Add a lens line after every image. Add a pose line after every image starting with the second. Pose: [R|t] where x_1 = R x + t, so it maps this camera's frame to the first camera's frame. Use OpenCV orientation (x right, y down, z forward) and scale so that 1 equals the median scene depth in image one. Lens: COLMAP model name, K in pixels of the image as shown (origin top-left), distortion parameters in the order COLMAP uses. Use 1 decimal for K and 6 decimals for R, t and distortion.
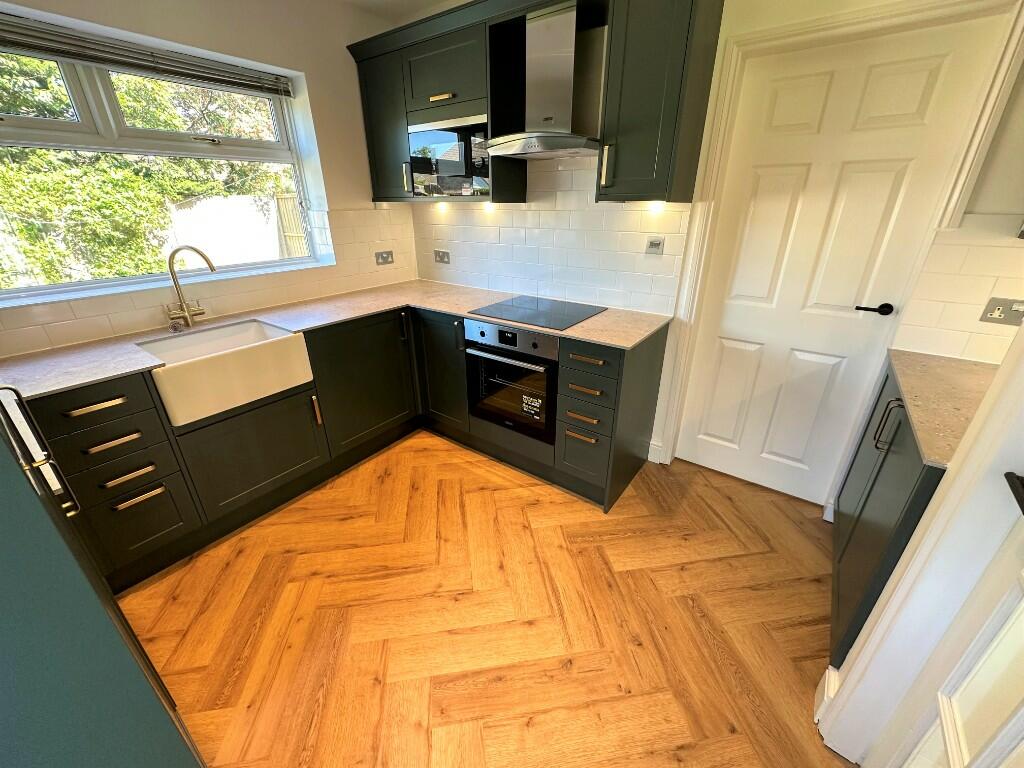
lens RADIAL K [[408.5, 0, 512.4], [0, 408.5, 384.4], [0, 0, 1]] dist [-0.001173, 0.001031]
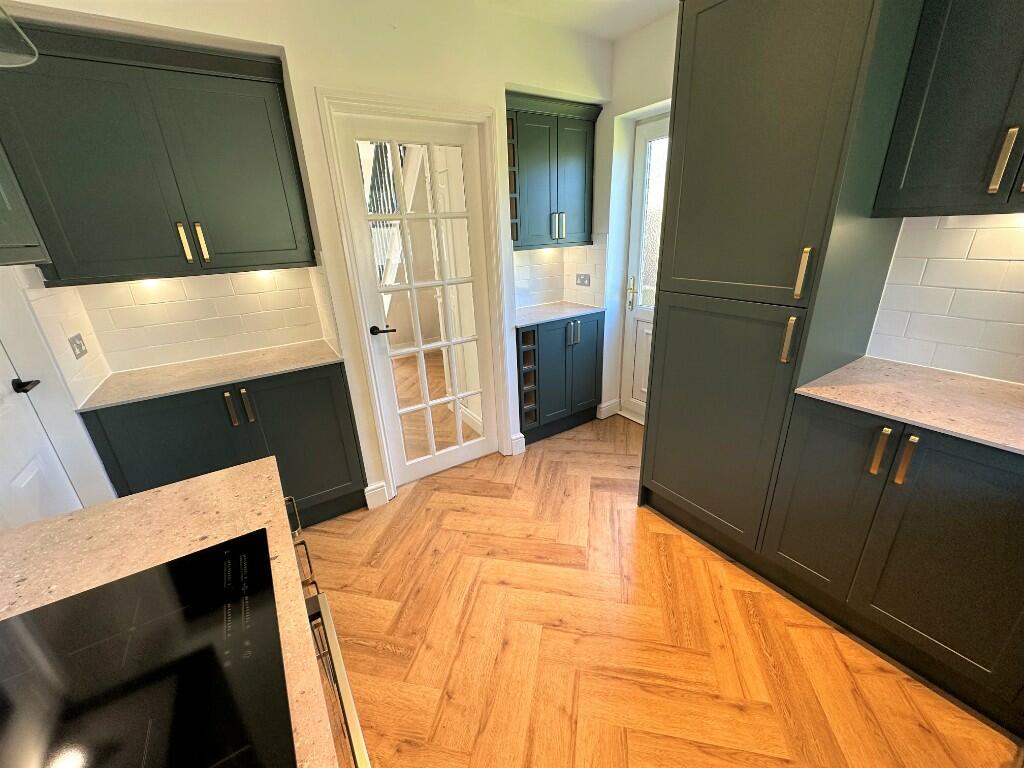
lens RADIAL K [[408.5, 0, 513.6], [0, 408.5, 384.1], [0, 0, 1]] dist [-0.001173, 0.001031]
pose [[-0.935966, -0.084458, 0.341811, -0.301970], [0.184464, 0.709277, 0.680367, -0.549195], [-0.299901, 0.699852, -0.648279, 1.200055]]
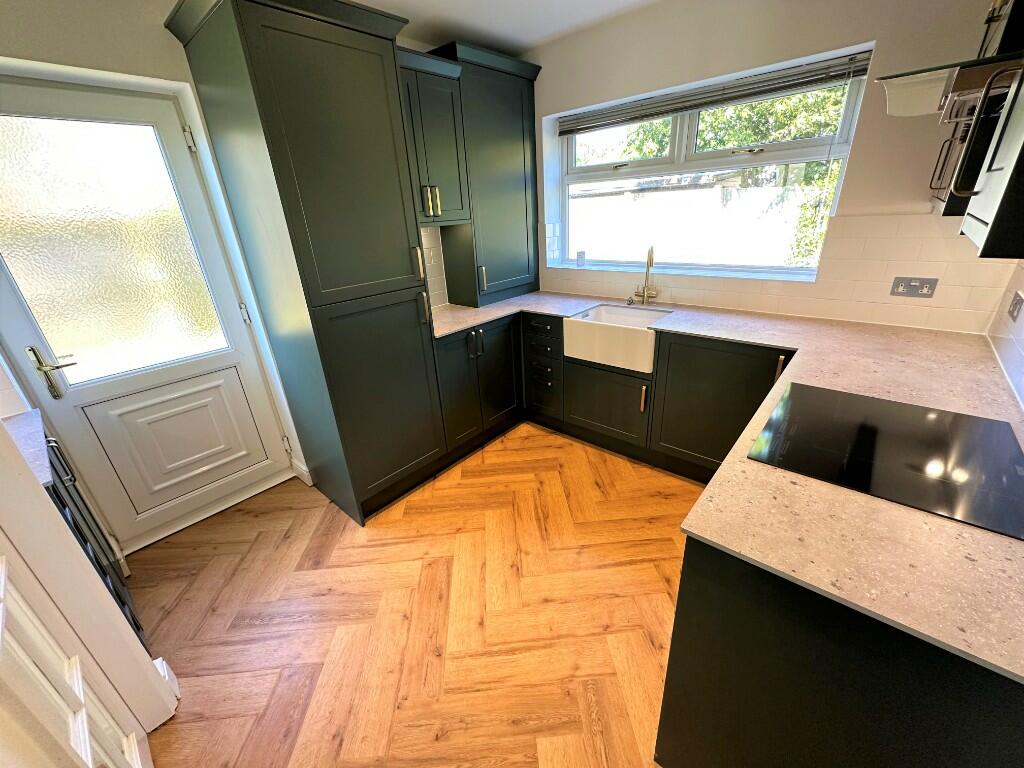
lens RADIAL K [[408.5, 0, 512.2], [0, 408.5, 384.0], [0, 0, 1]] dist [-0.001173, 0.001031]
pose [[-0.083903, 0.403779, -0.911001, 0.670631], [-0.358264, 0.840869, 0.405691, -0.357832], [0.929843, 0.360418, 0.074108, 0.682925]]
